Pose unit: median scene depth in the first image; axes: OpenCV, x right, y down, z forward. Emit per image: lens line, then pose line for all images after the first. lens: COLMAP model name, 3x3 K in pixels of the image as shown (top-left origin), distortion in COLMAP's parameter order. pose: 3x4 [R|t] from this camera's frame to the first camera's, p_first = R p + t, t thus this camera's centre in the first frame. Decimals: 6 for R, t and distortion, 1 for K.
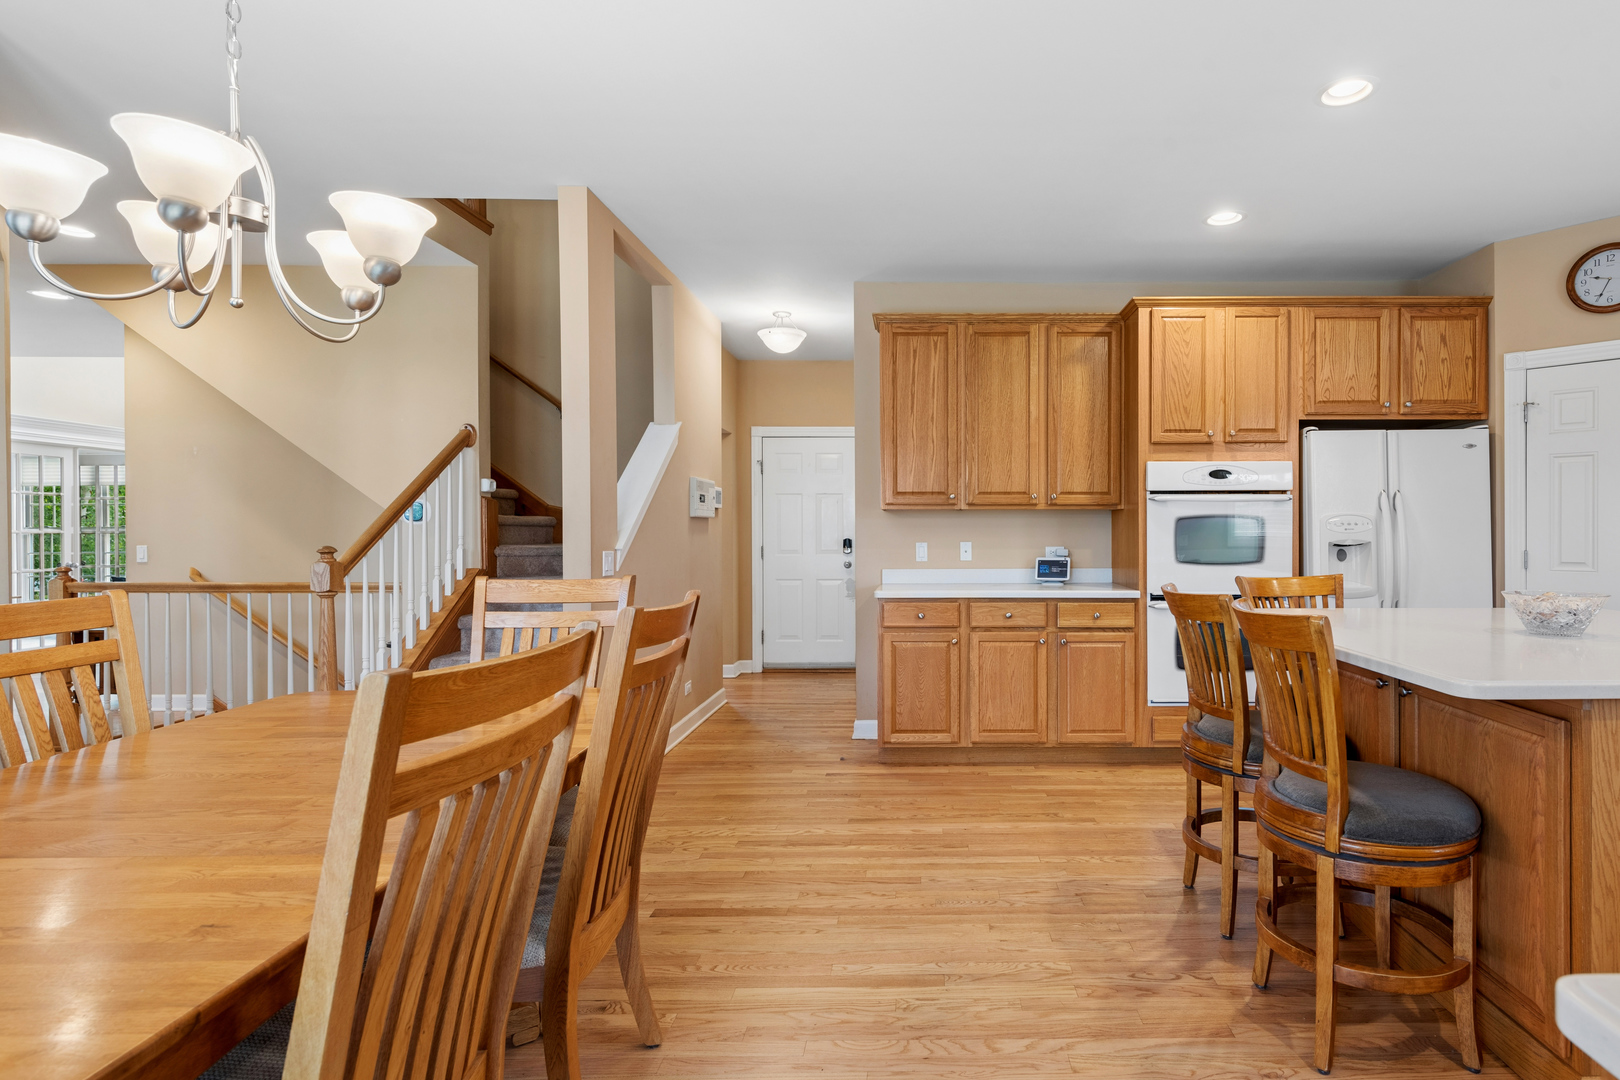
lens RADIAL K [[671.1, 0, 823.1], [0, 671.1, 536.2], [0, 0, 1]] dist [-0.002168, -0.000088]
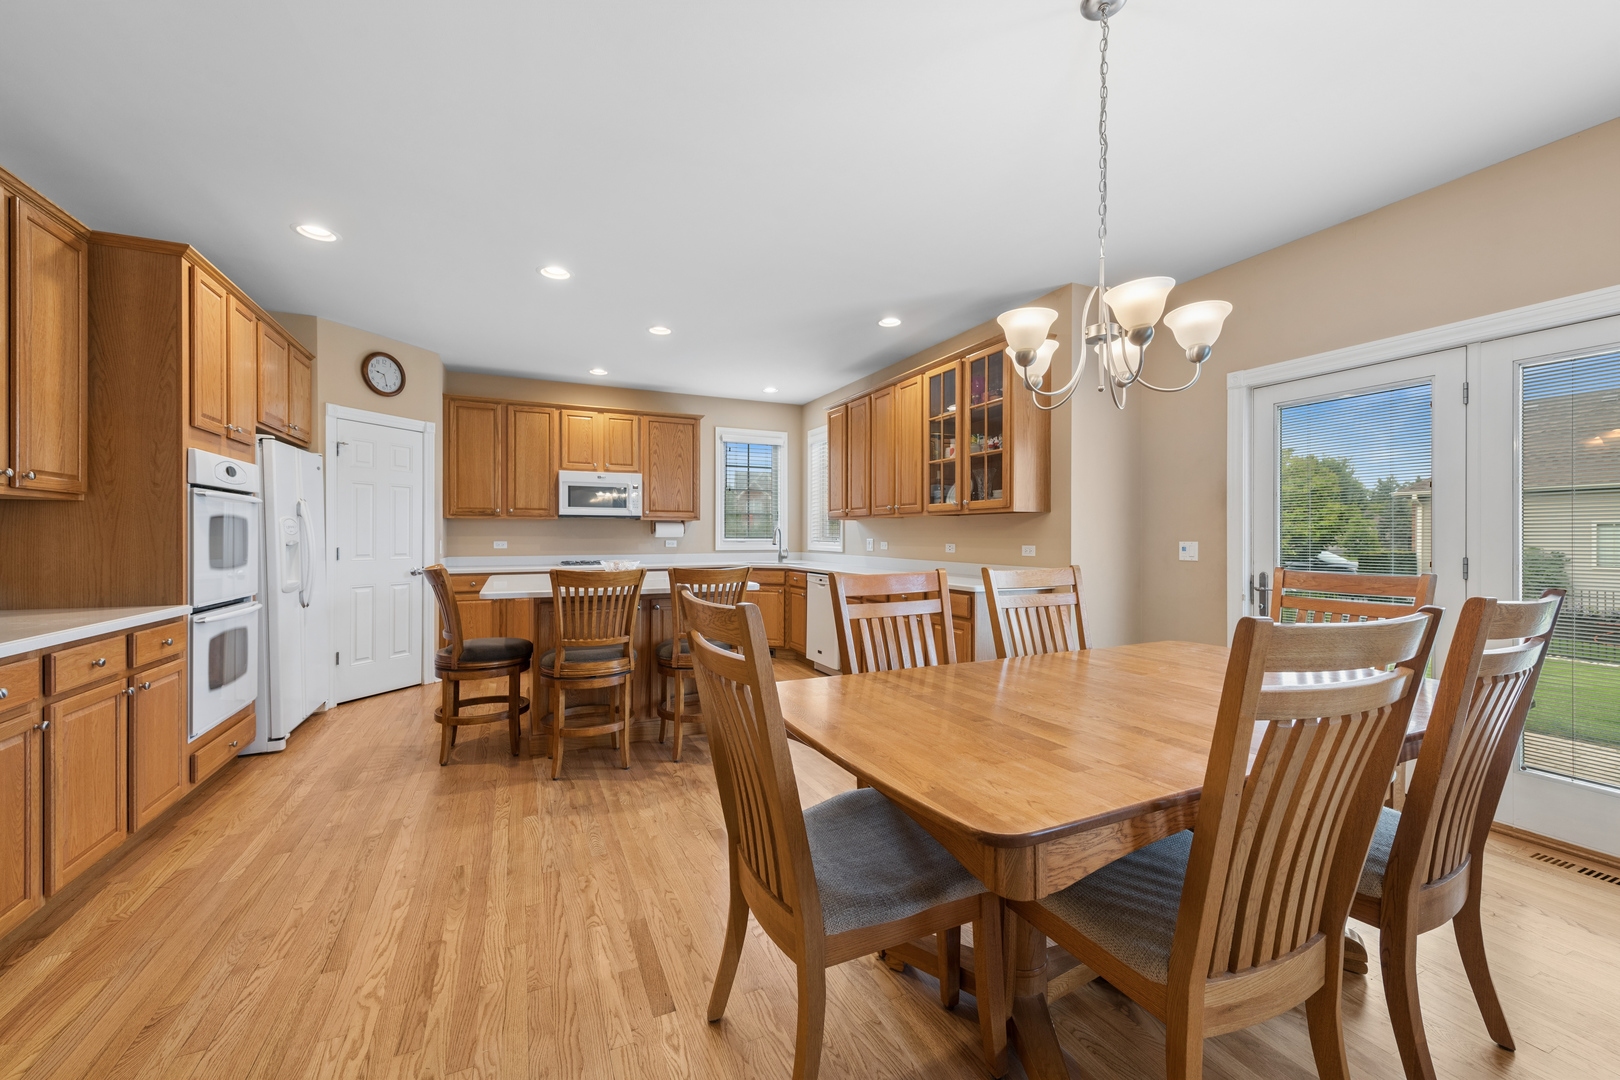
lens RADIAL K [[631.5, 0, 814.6], [0, 631.5, 535.4], [0, 0, 1]] dist [0.000785, 0.000015]
pose [[-0.419430, 0.000380, 0.907788, -0.554781], [-0.000233, 1.000000, -0.000526, -0.003411], [-0.907788, -0.000432, -0.419430, 0.633116]]
